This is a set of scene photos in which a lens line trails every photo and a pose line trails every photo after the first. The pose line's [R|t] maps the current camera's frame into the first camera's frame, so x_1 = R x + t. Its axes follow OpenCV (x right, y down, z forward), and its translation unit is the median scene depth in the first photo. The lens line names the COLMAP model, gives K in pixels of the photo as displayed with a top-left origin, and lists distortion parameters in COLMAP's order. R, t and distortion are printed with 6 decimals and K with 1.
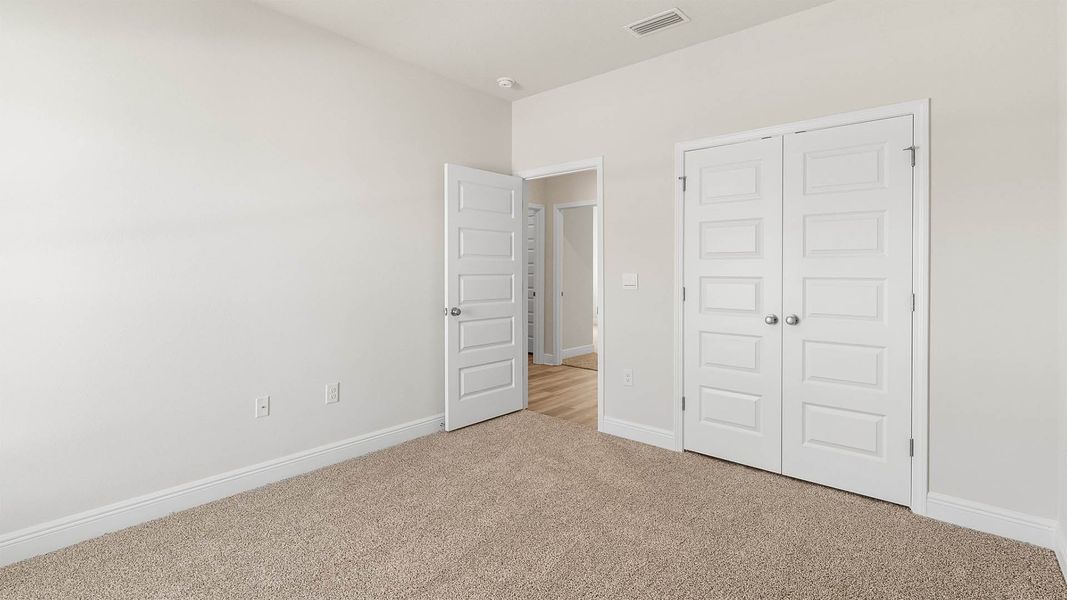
lens RADIAL K [[490.5, 0, 532.4], [0, 490.5, 273.3], [0, 0, 1]] dist [0.000583, 0.000206]
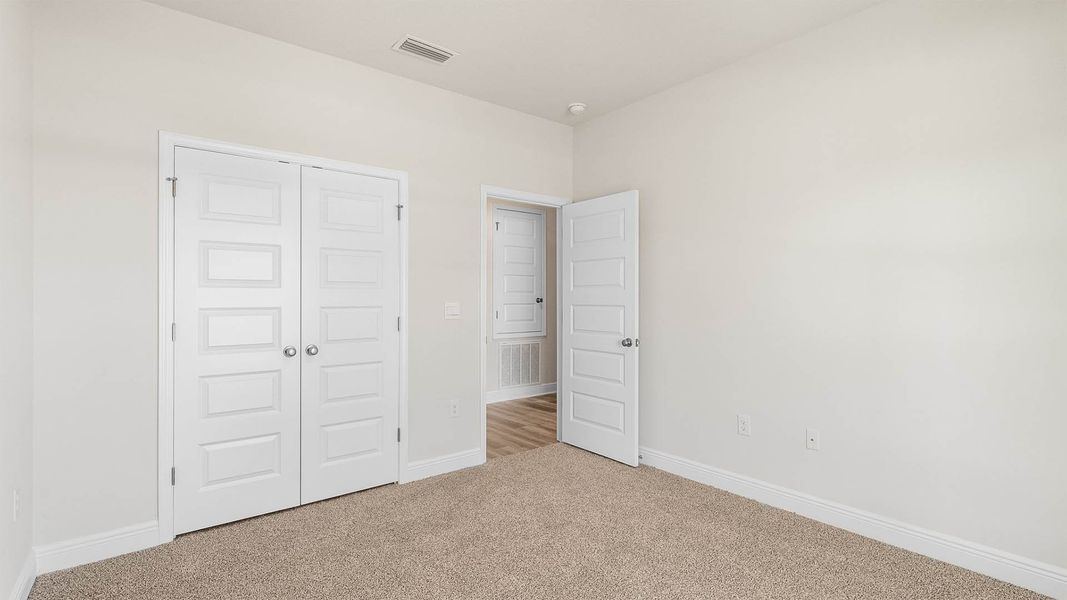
lens RADIAL K [[498.3, 0, 533.5], [0, 498.3, 300.0], [0, 0, 1]] dist [-0.001019, -0.000114]
pose [[0.160855, -0.004414, 0.986968, -0.410339], [0.012025, 0.999925, 0.002512, -0.003039], [-0.986905, 0.011464, 0.160896, 0.365423]]
